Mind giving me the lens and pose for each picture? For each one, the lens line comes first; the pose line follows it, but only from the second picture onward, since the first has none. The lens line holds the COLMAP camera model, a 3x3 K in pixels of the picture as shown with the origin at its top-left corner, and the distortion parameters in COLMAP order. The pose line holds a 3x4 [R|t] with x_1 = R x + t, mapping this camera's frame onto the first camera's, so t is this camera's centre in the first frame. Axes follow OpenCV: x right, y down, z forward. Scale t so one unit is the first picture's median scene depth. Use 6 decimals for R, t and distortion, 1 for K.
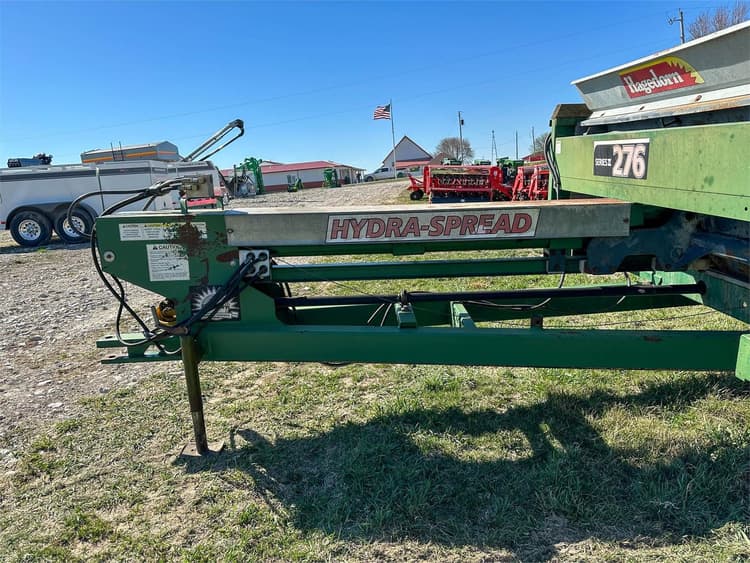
lens RADIAL K [[547.1, 0, 349.4], [0, 547.1, 276.6], [0, 0, 1]] dist [0.074543, -0.101740]
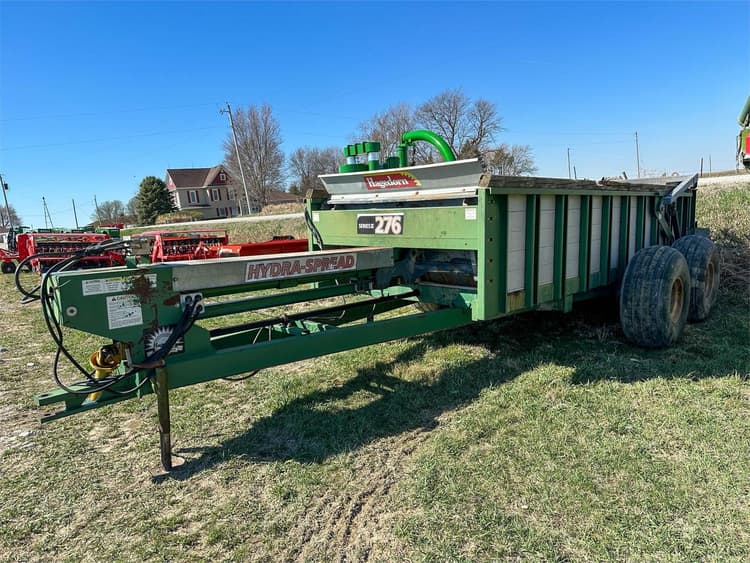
lens RADIAL K [[561.6, 0, 384.2], [0, 561.6, 278.5], [0, 0, 1]] dist [0.150459, -0.261141]
pose [[0.683222, -0.071756, 0.726676, -0.834581], [0.159387, 0.985819, -0.052511, 0.057859], [-0.712603, 0.151700, 0.684970, -0.220236]]
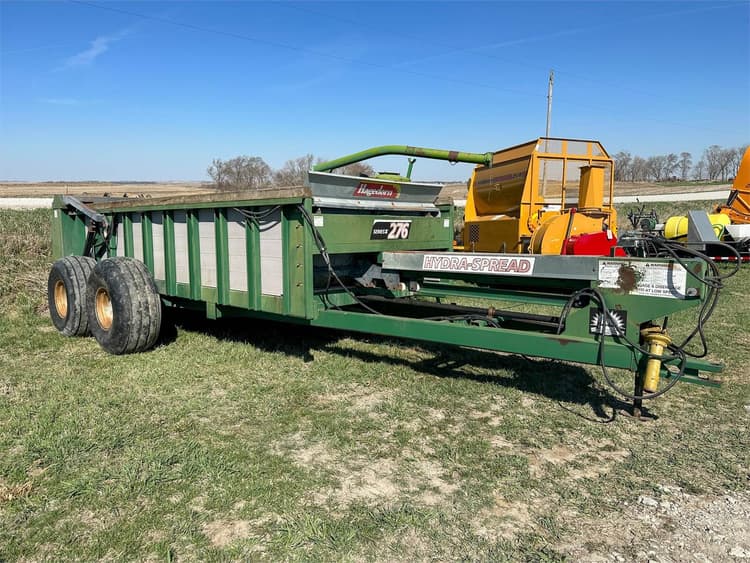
lens RADIAL K [[504.9, 0, 375.0], [0, 504.9, 296.3], [0, 0, 1]] dist [0.051062, -0.166884]
pose [[-0.751177, -0.045884, 0.658504, -0.632664], [0.171778, 0.949623, 0.262122, -0.465288], [-0.637358, 0.310017, -0.705454, 2.359534]]
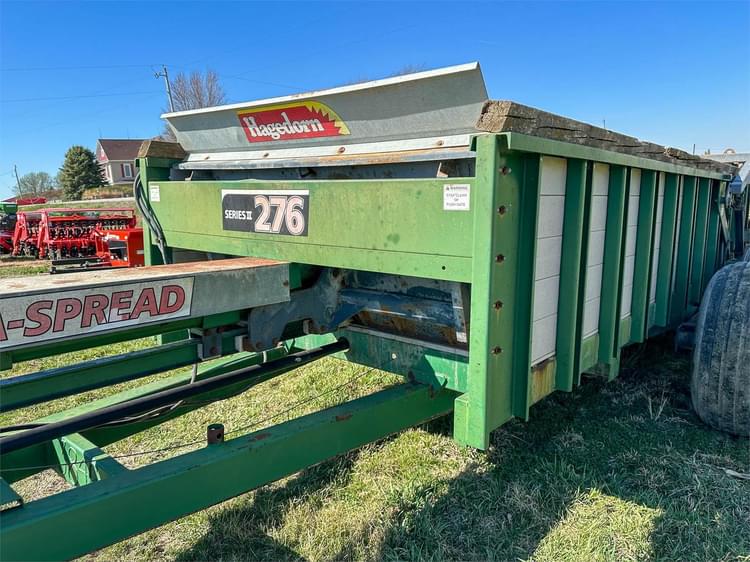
lens RADIAL K [[561.6, 0, 384.2], [0, 561.6, 278.0], [0, 0, 1]] dist [0.150459, -0.261141]
pose [[0.630775, -0.077854, 0.772050, -0.076410], [0.140089, 0.990031, -0.014620, -0.073596], [-0.763215, 0.117377, 0.635394, 0.321022]]
